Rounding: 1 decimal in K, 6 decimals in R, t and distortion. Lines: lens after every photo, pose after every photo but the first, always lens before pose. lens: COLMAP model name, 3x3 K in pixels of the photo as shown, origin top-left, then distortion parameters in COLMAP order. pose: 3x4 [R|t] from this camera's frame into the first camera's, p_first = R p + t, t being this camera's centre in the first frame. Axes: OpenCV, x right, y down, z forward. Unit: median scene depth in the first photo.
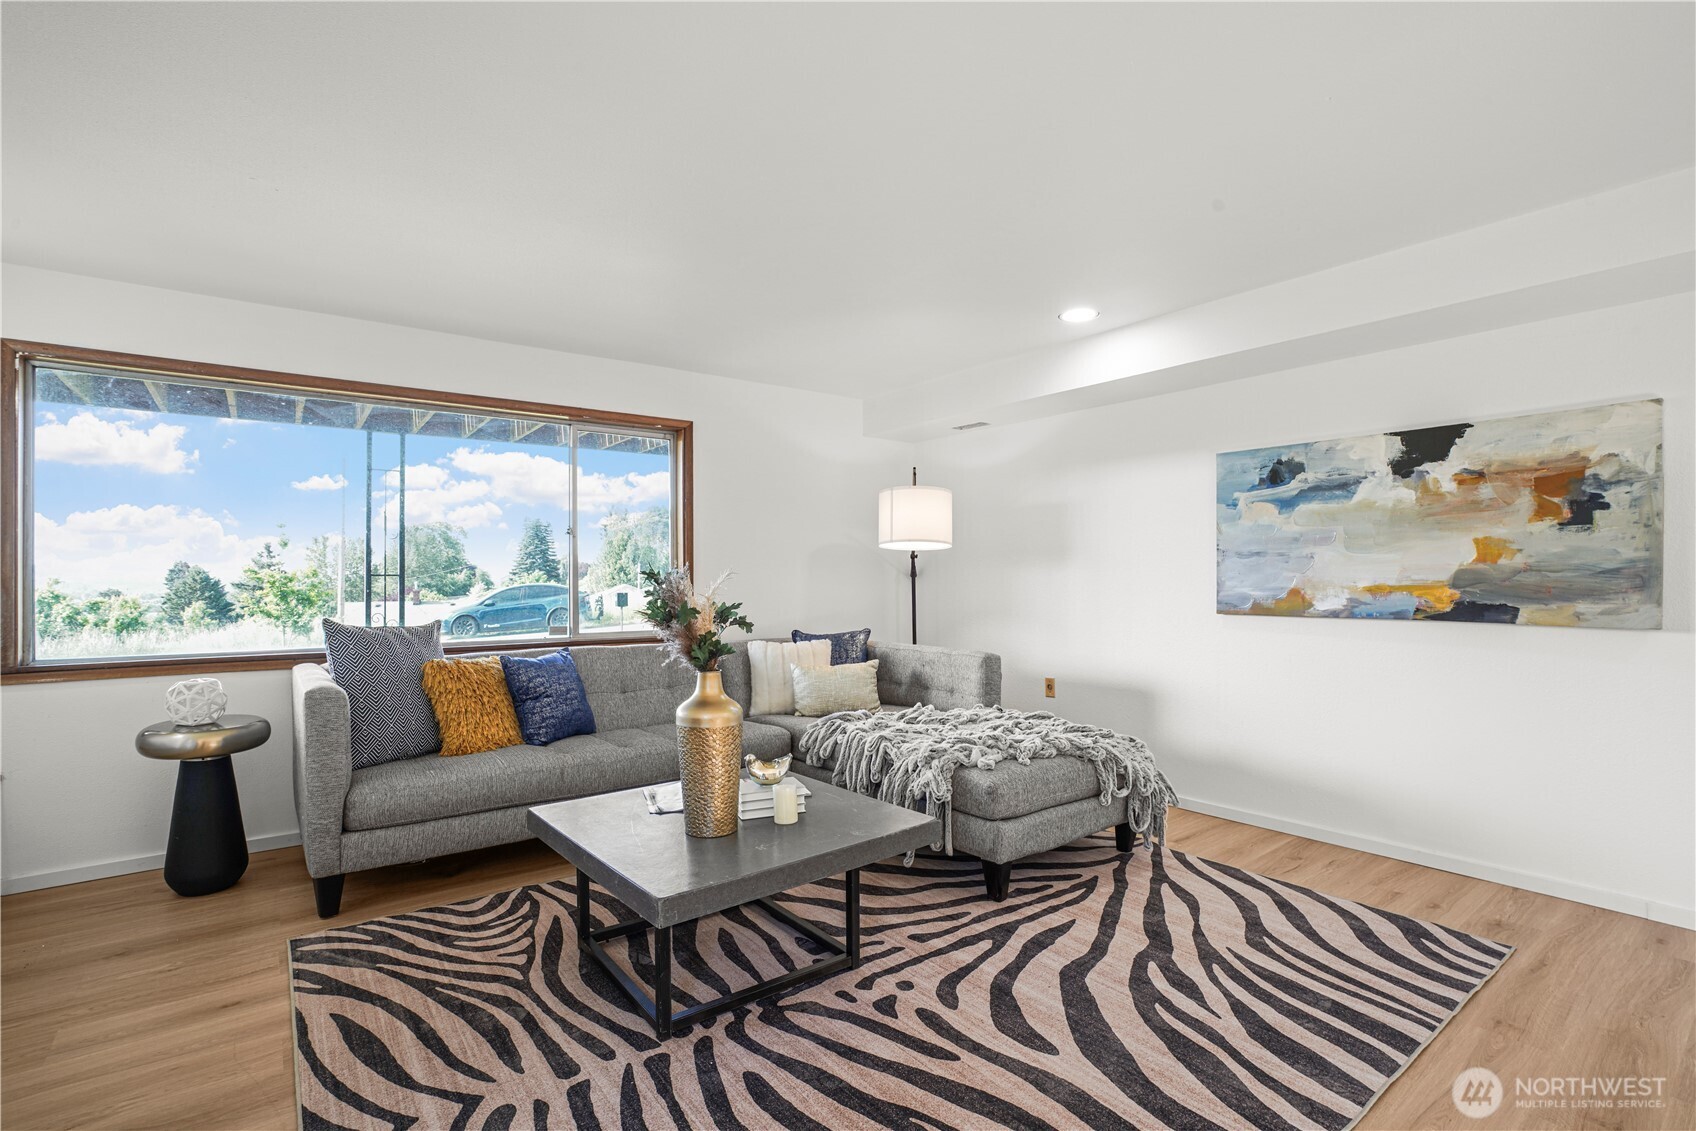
lens RADIAL K [[787.5, 0, 837.2], [0, 787.5, 559.4], [0, 0, 1]] dist [-0.050260, 0.018366]
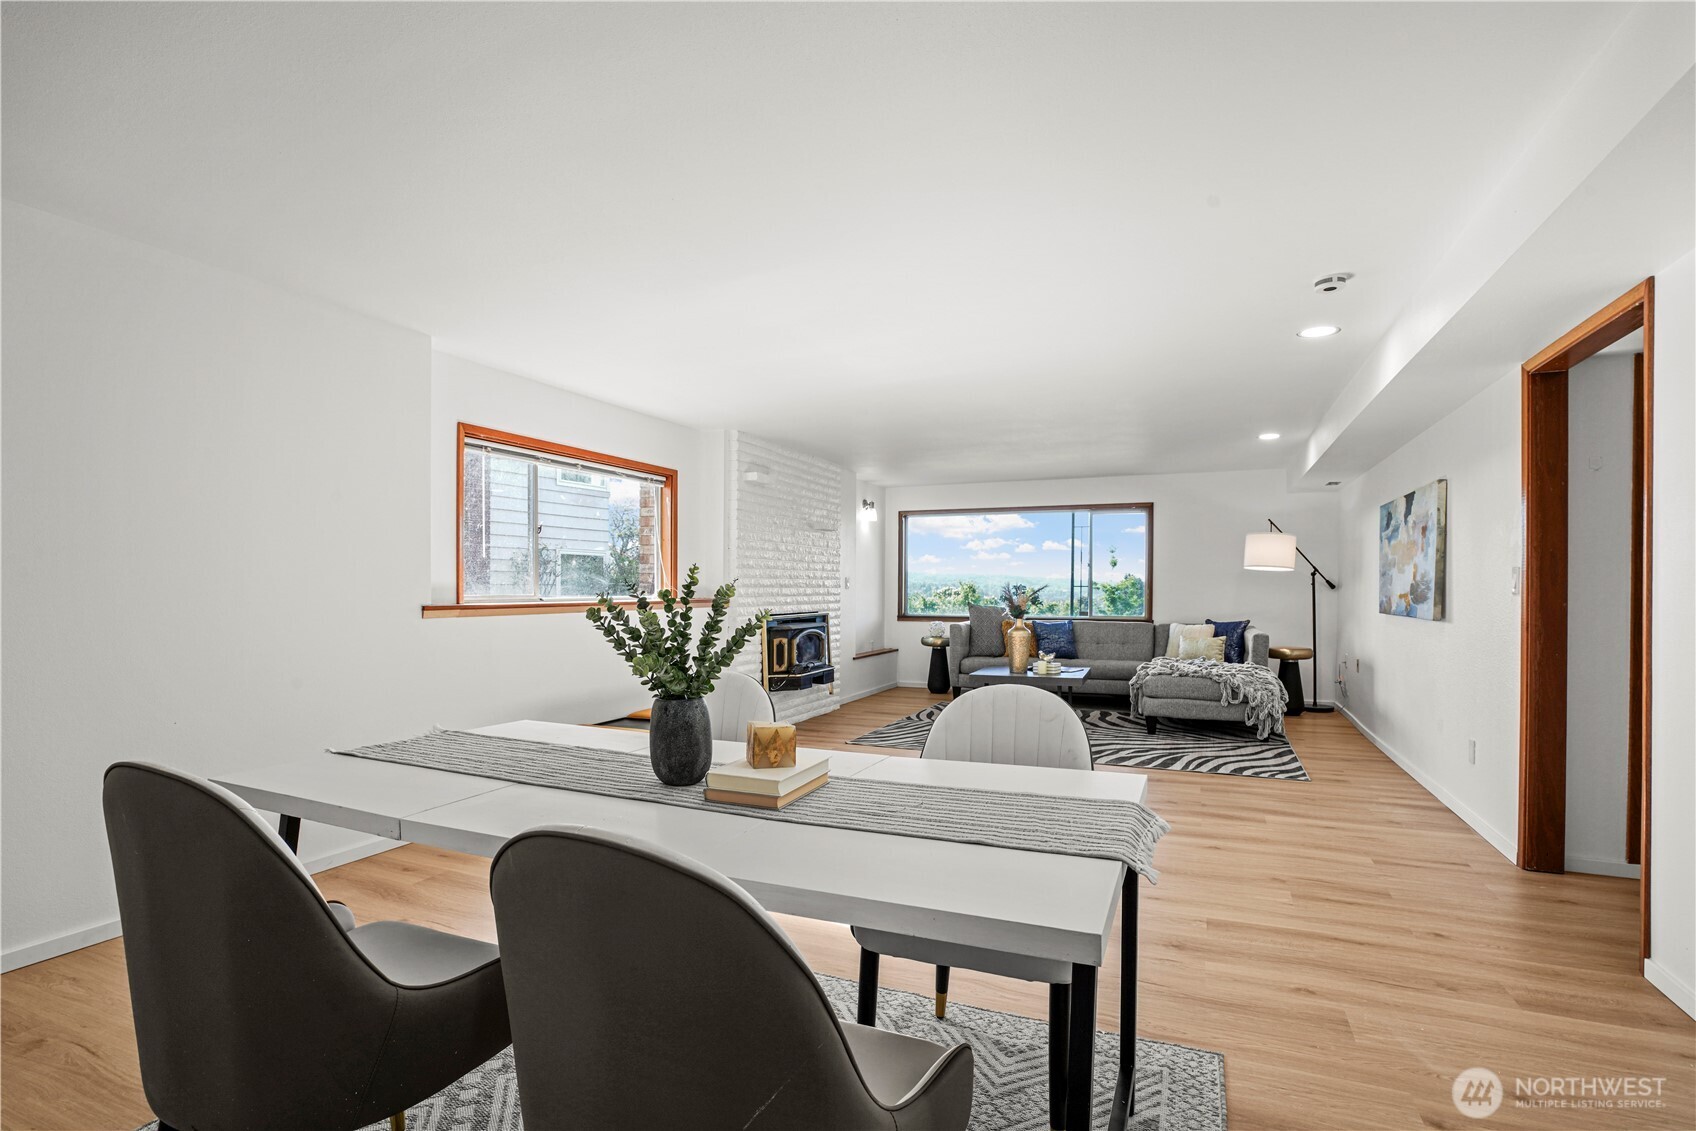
lens RADIAL K [[767.4, 0, 866.2], [0, 767.4, 587.8], [0, 0, 1]] dist [-0.027057, 0.000075]
pose [[0.511337, 0.002011, -0.859378, 1.814148], [0.015034, 0.999823, 0.011284, -0.014840], [0.859249, -0.018690, 0.511217, -0.877697]]
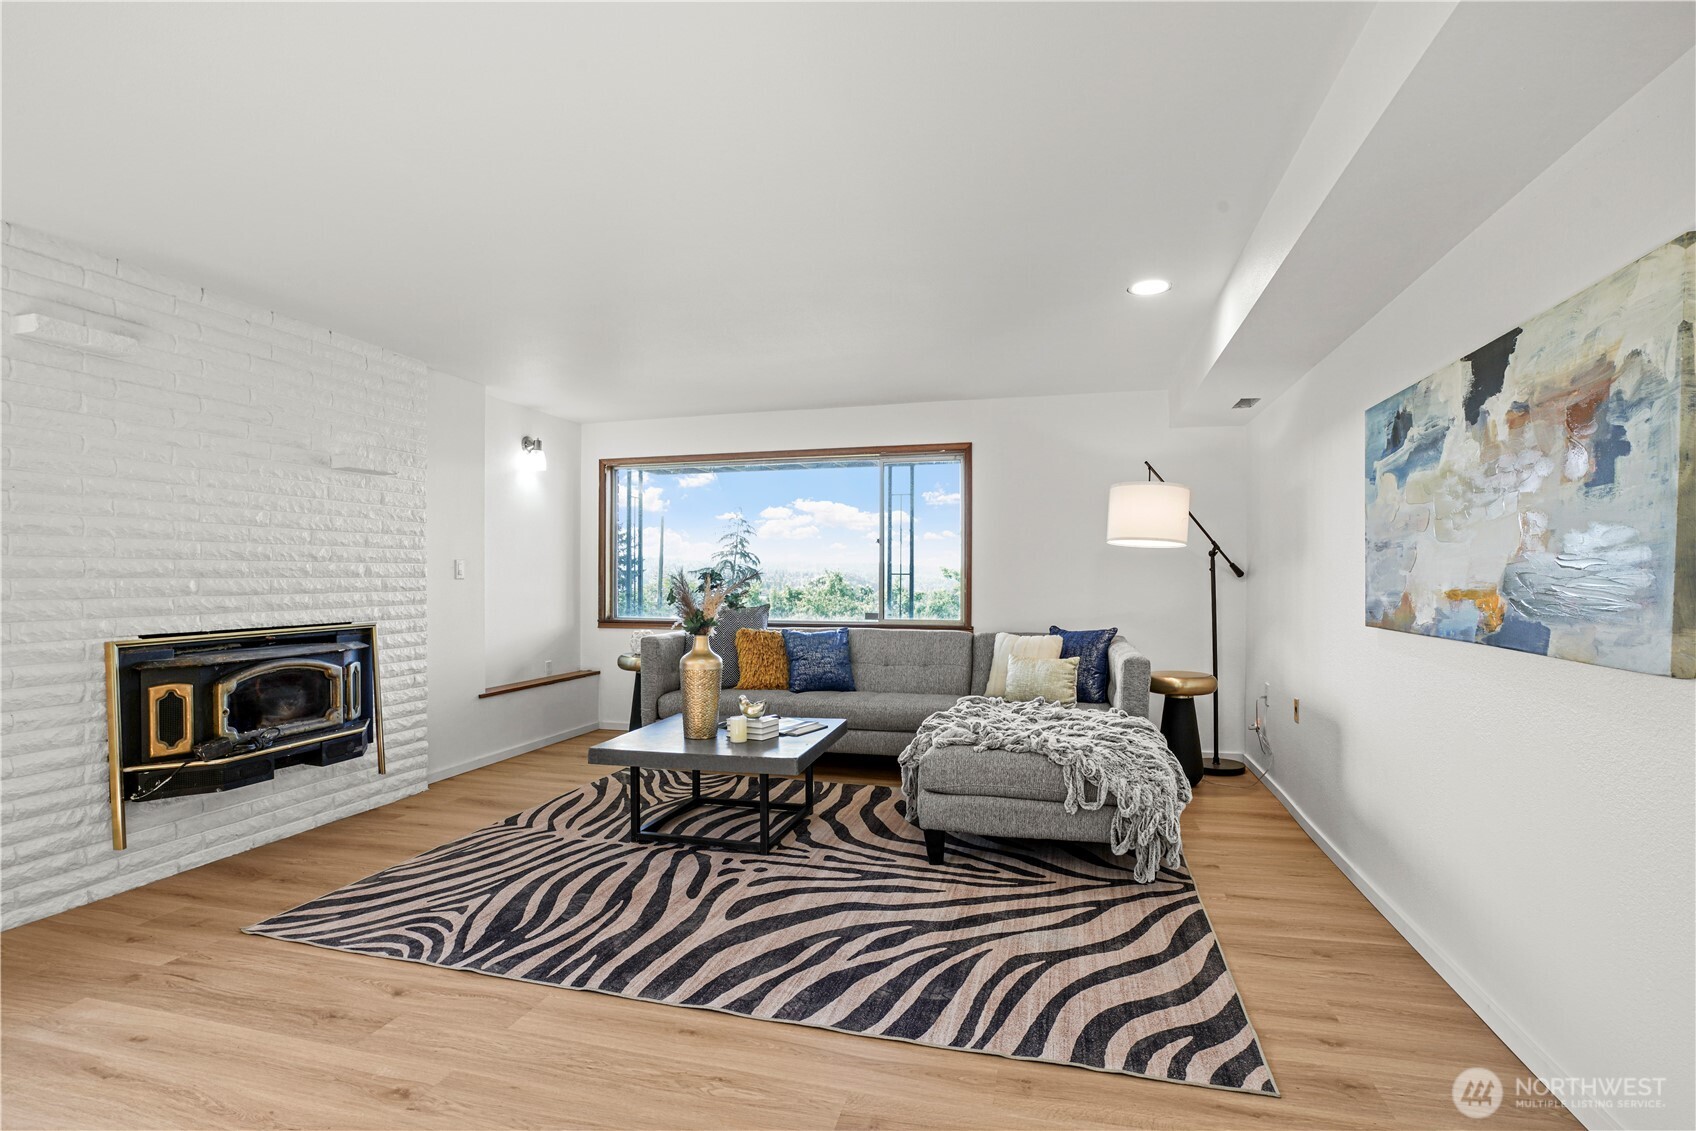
lens RADIAL K [[787.5, 0, 837.2], [0, 787.5, 559.4], [0, 0, 1]] dist [-0.050260, 0.018366]
pose [[0.615502, -0.016222, -0.787968, 1.109273], [0.016104, 0.999838, -0.008005, 0.005690], [0.787970, -0.007762, 0.615664, 0.217453]]
